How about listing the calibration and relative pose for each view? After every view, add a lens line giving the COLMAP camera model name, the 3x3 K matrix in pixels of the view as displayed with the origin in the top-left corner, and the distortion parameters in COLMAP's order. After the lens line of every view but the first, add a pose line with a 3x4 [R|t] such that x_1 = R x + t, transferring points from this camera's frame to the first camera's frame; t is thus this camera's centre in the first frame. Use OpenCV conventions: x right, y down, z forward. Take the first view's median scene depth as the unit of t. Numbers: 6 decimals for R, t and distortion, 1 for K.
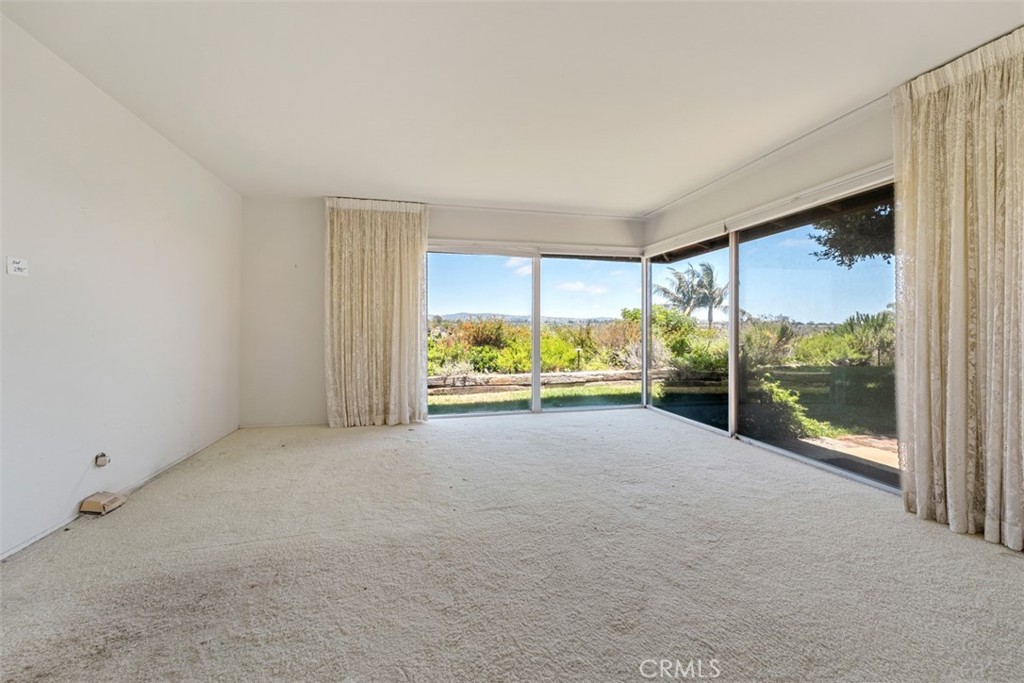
lens RADIAL K [[410.7, 0, 512.9], [0, 410.7, 332.6], [0, 0, 1]] dist [0.000042, -0.000159]
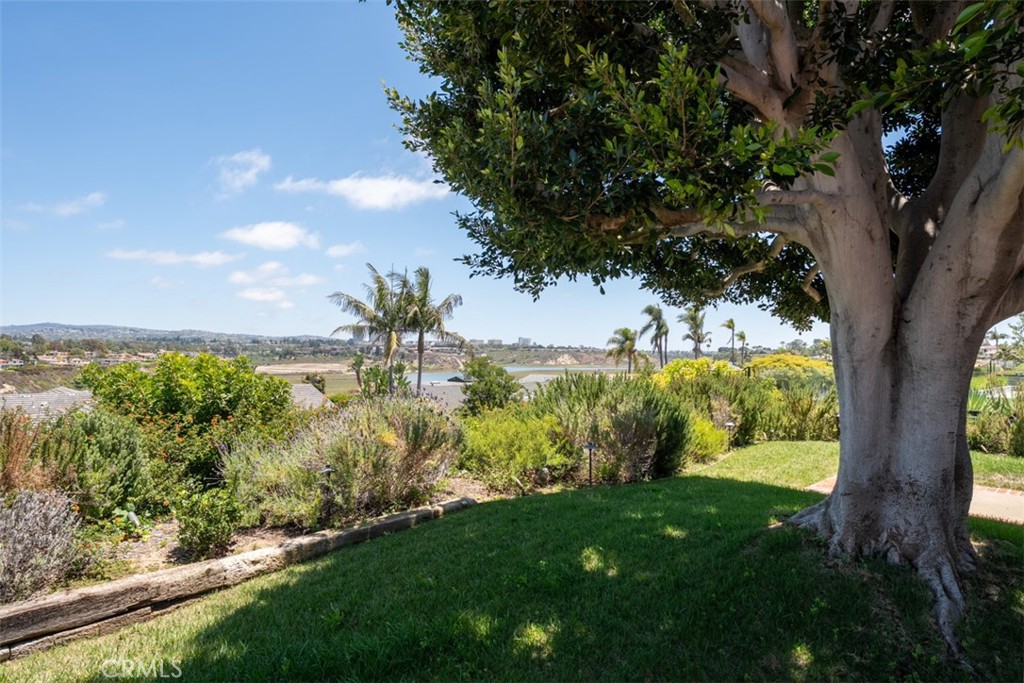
lens RADIAL K [[567.0, 0, 511.1], [0, 567.0, 345.6], [0, 0, 1]] dist [-0.004589, -0.000598]
pose [[0.848019, 0.012576, 0.529817, 0.376089], [-0.001846, 0.999782, -0.020777, -0.073750], [-0.529963, 0.016641, 0.847857, 0.389302]]
